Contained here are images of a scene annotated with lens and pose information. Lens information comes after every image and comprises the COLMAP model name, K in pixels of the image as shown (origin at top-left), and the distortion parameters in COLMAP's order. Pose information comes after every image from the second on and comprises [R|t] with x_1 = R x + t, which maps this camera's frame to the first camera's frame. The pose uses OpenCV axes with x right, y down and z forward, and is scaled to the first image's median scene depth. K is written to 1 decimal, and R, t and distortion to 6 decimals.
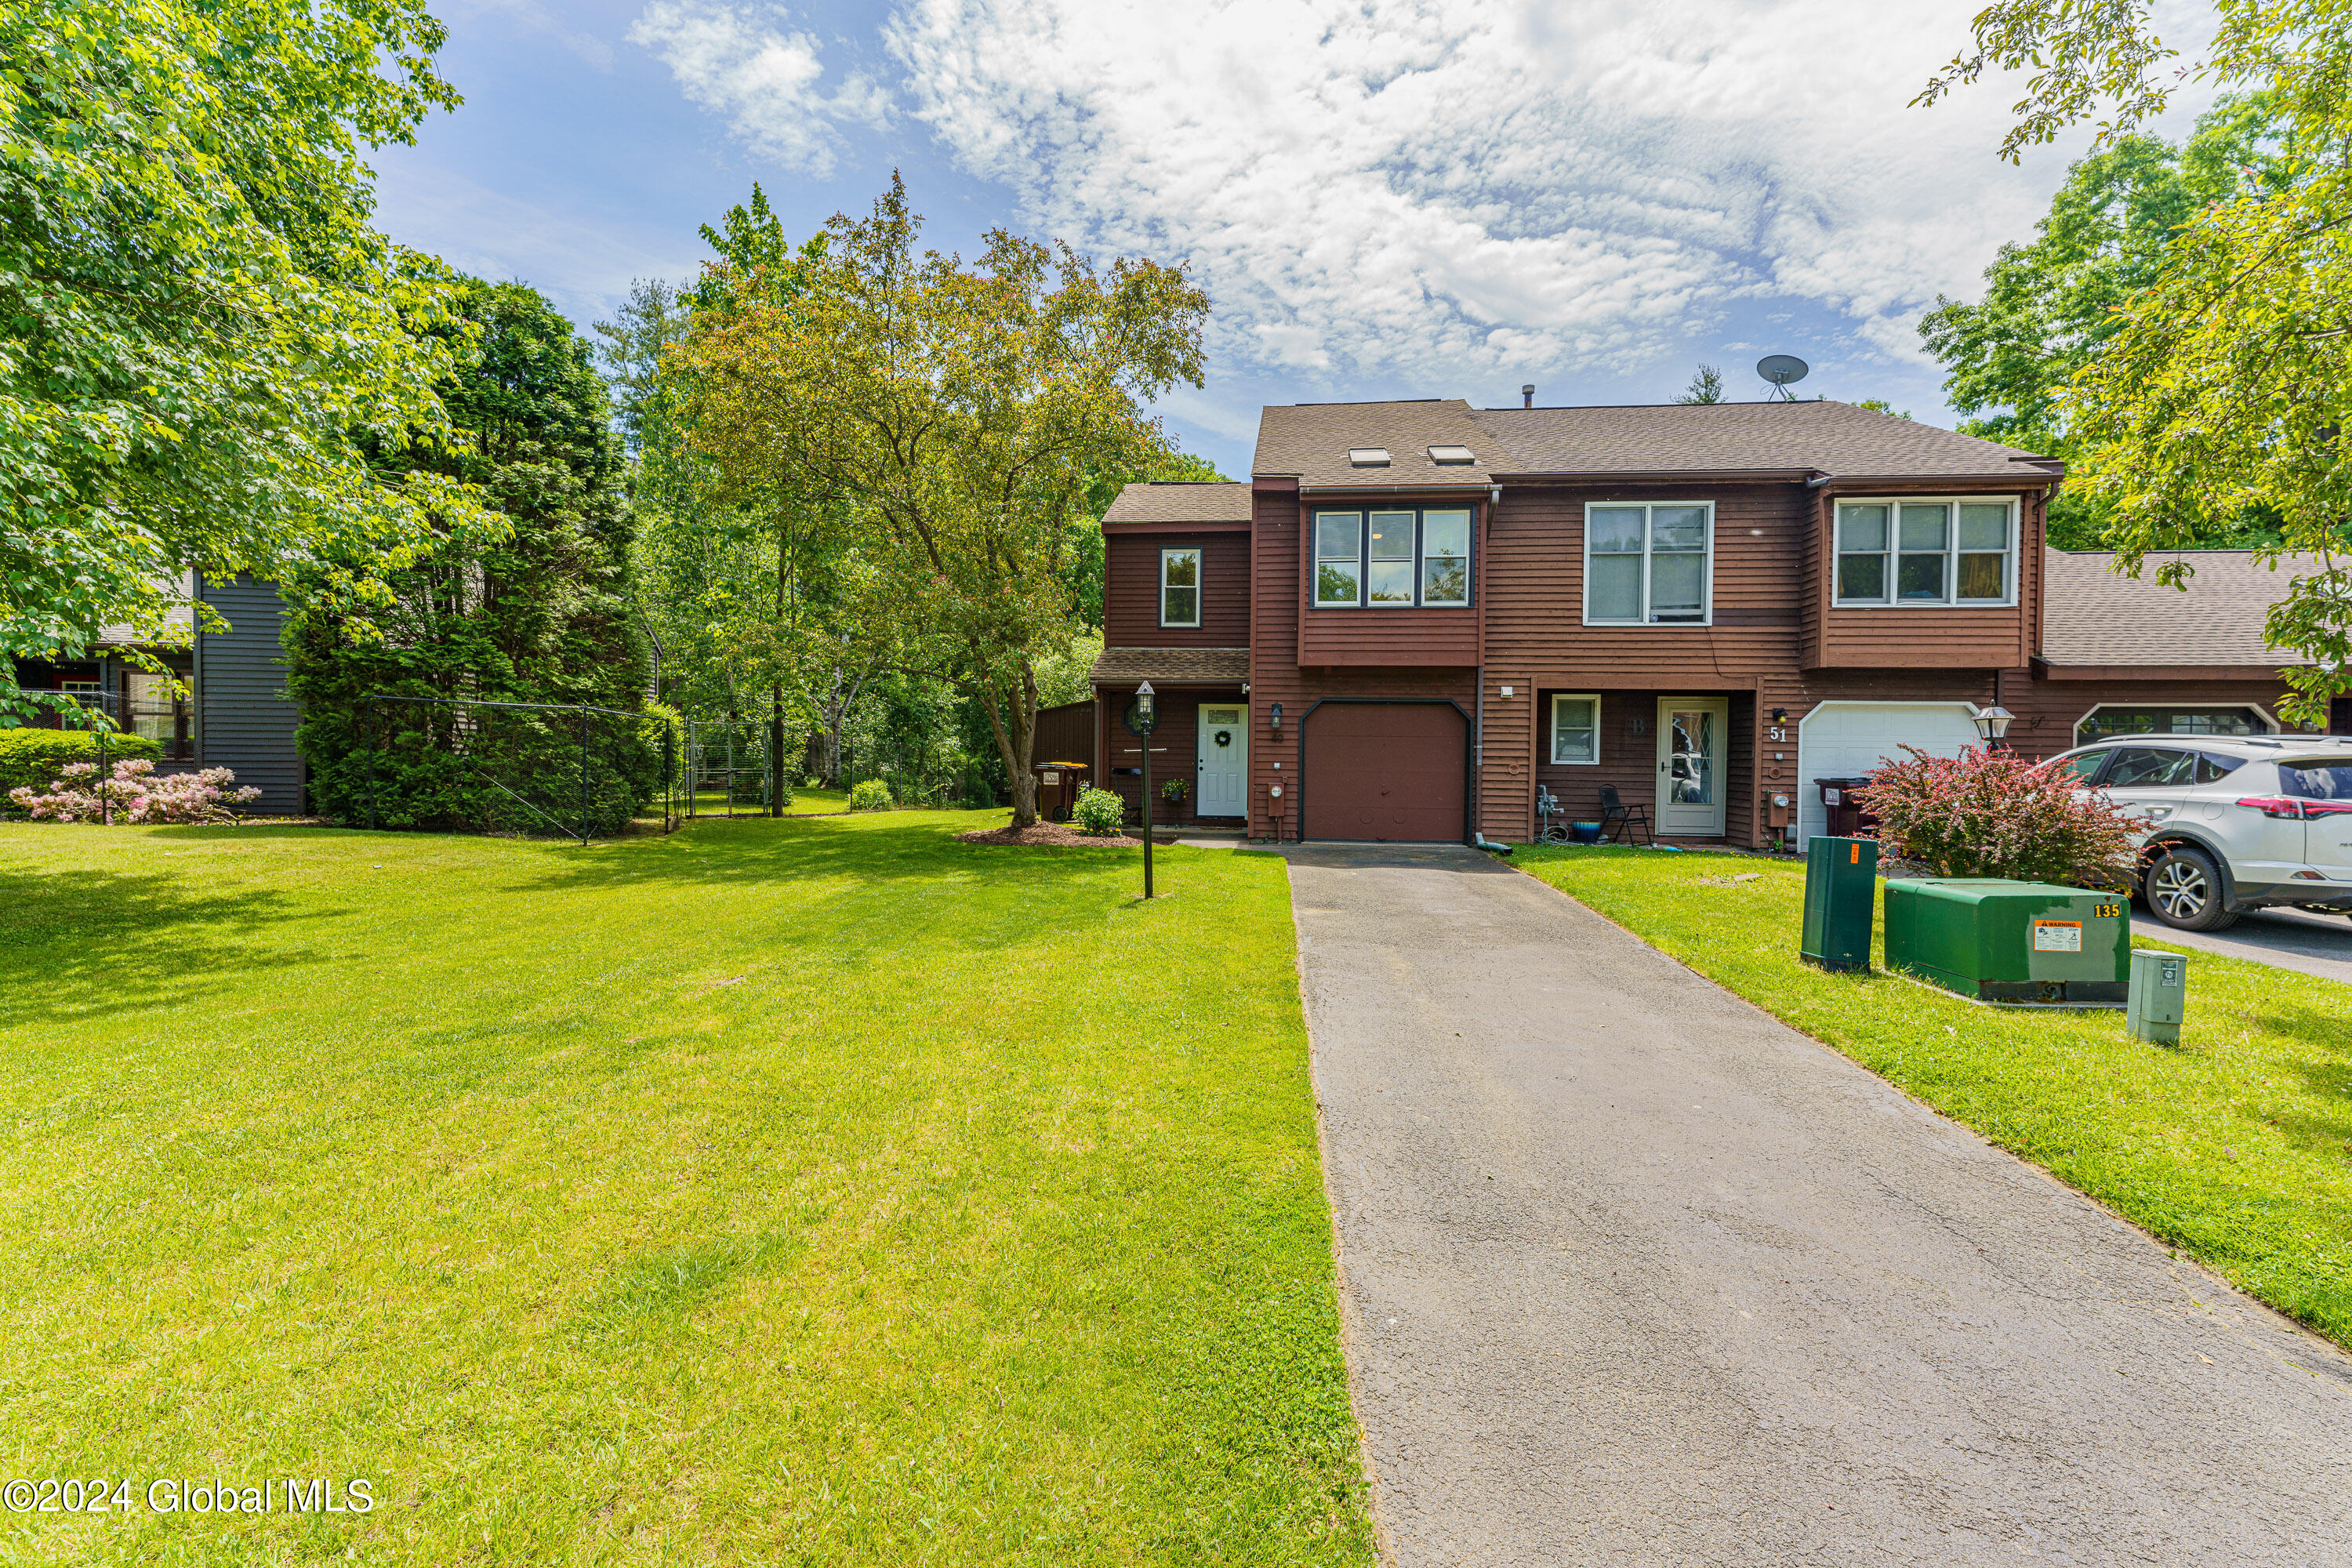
lens RADIAL K [[986.4, 0, 1182.7], [0, 986.4, 781.2], [0, 0, 1]] dist [-0.000740, -0.000031]
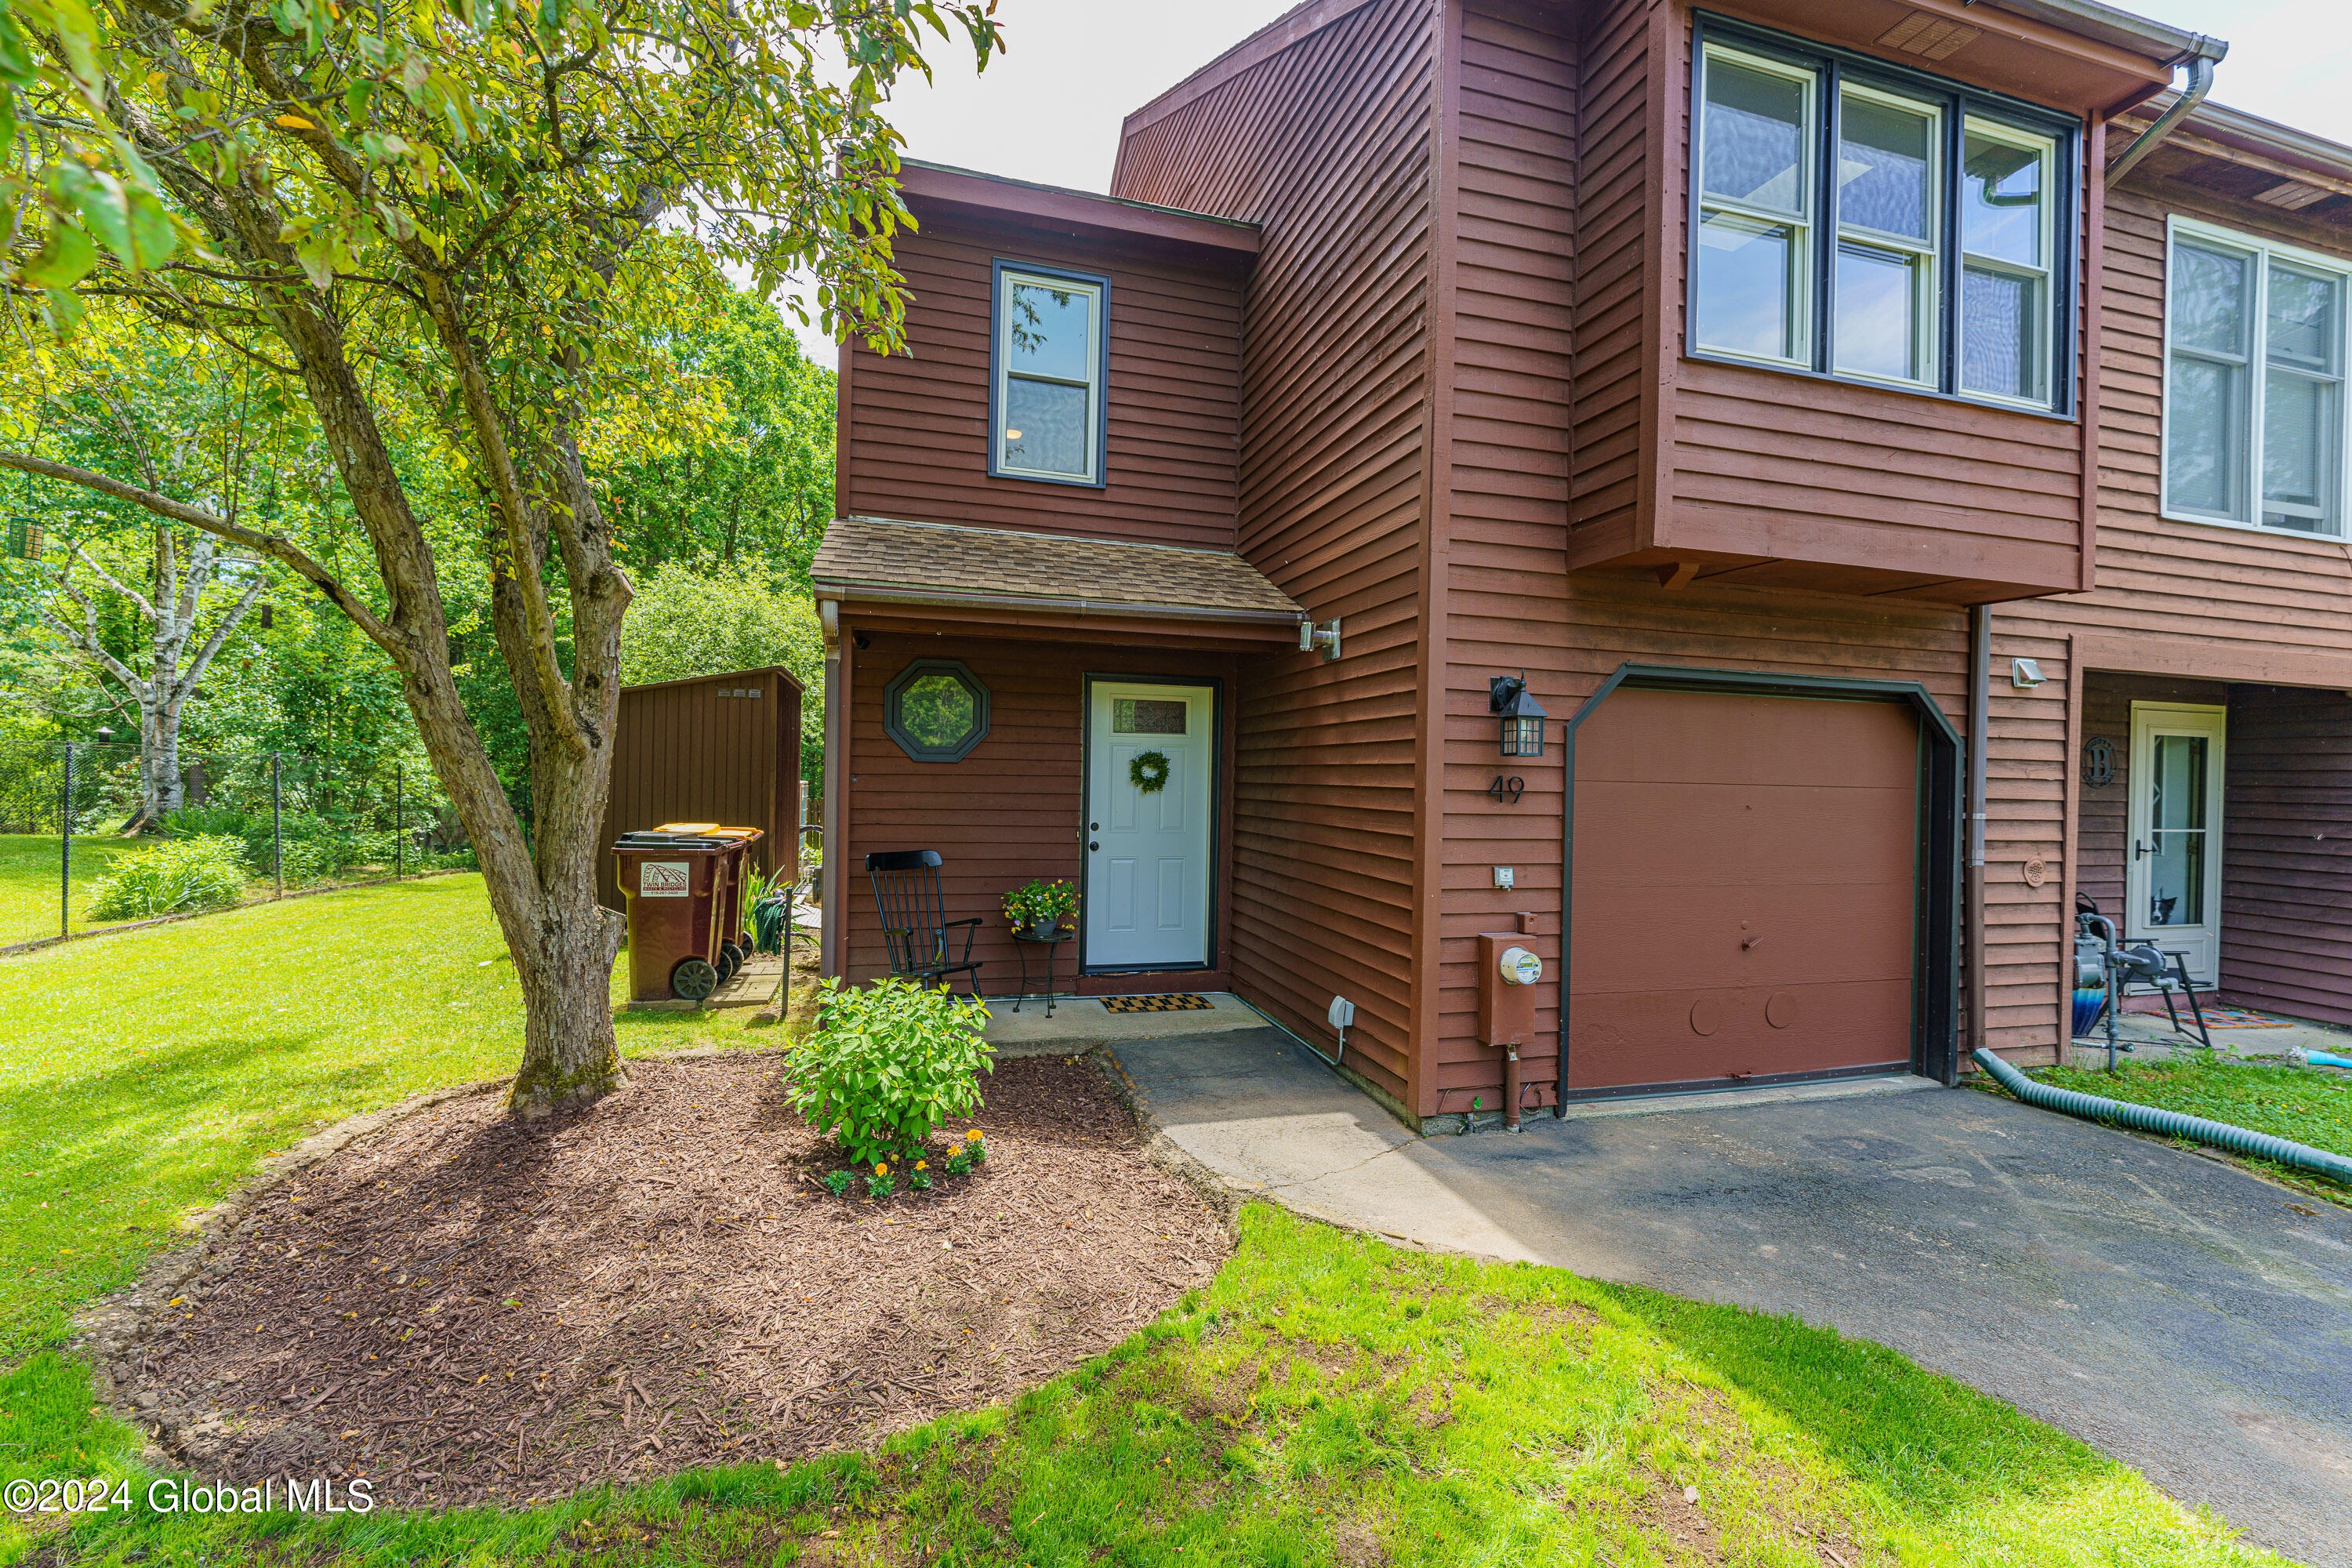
lens RADIAL K [[967.5, 0, 1176.0], [0, 967.5, 784.0], [0, 0, 1]] dist [0.000014, -0.000045]
pose [[0.929383, 0.006539, 0.369058, -0.117539], [-0.004359, 0.999968, -0.006740, -0.044076], [-0.369090, 0.004655, 0.929382, 0.786538]]
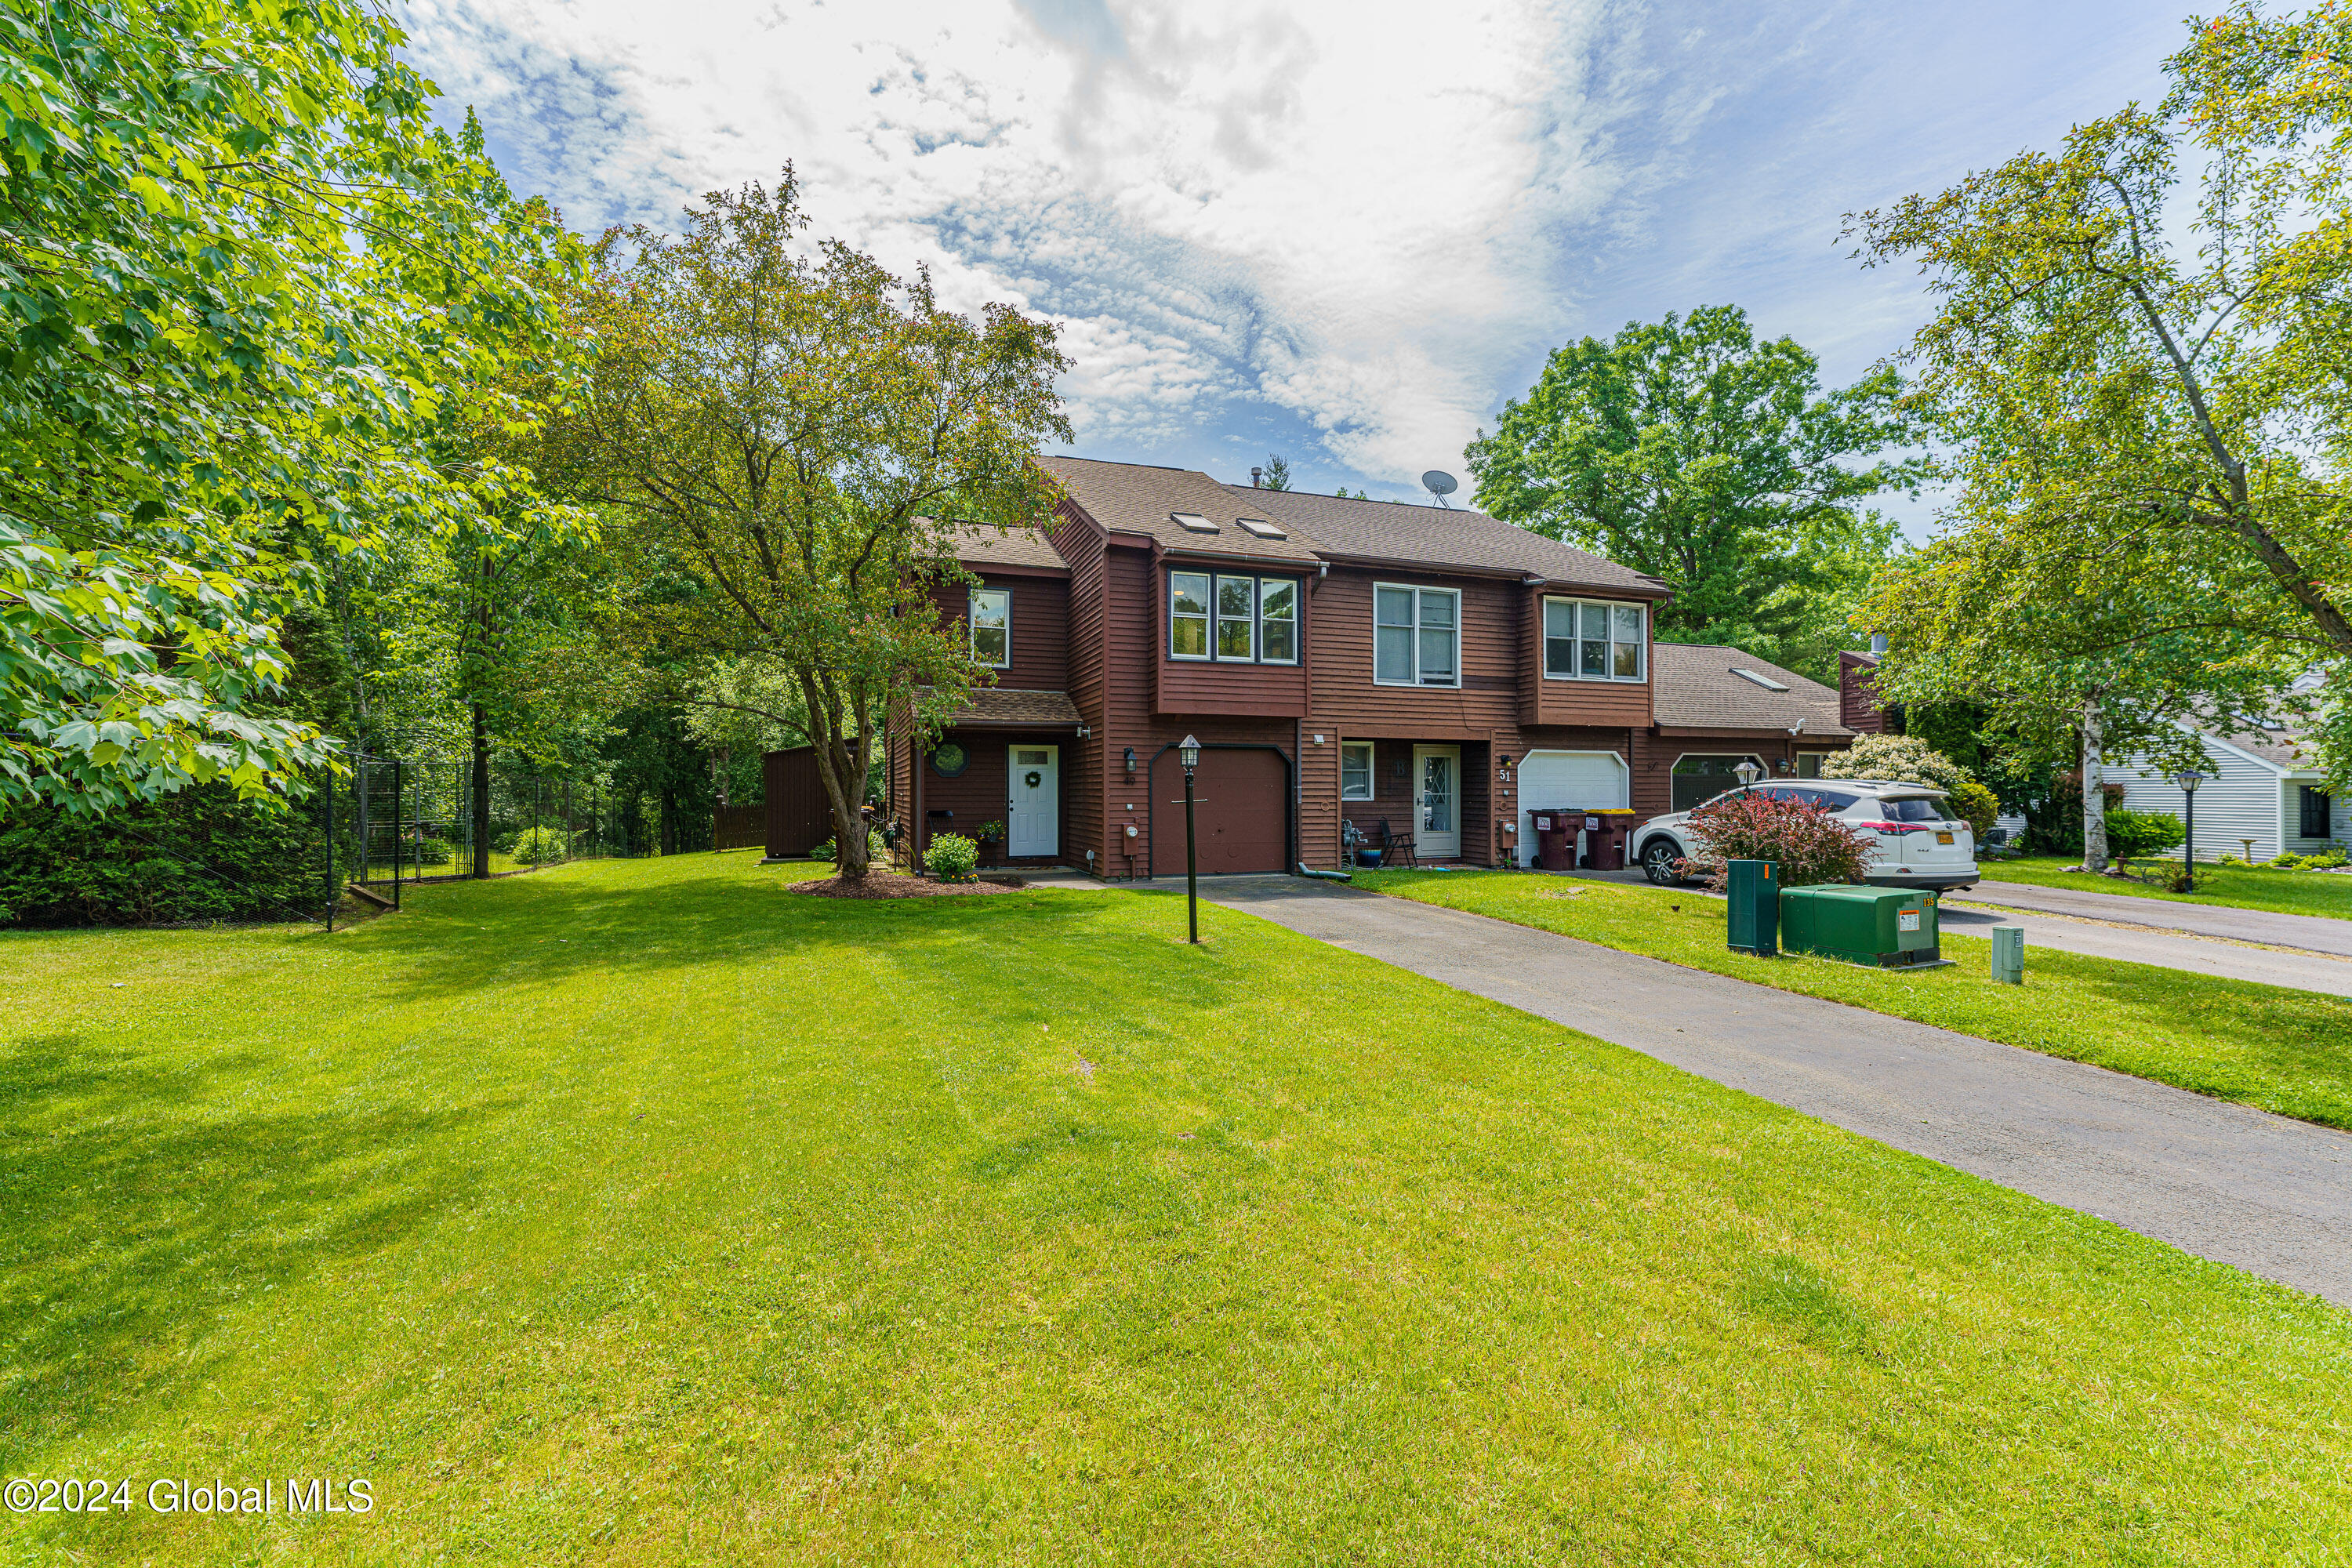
lens RADIAL K [[967.5, 0, 1176.0], [0, 967.5, 784.0], [0, 0, 1]] dist [0.000014, -0.000045]
pose [[0.905322, -0.008565, 0.424639, -0.309211], [0.019549, 0.999577, -0.021517, -0.017616], [-0.424275, 0.027781, 0.905107, 0.048541]]
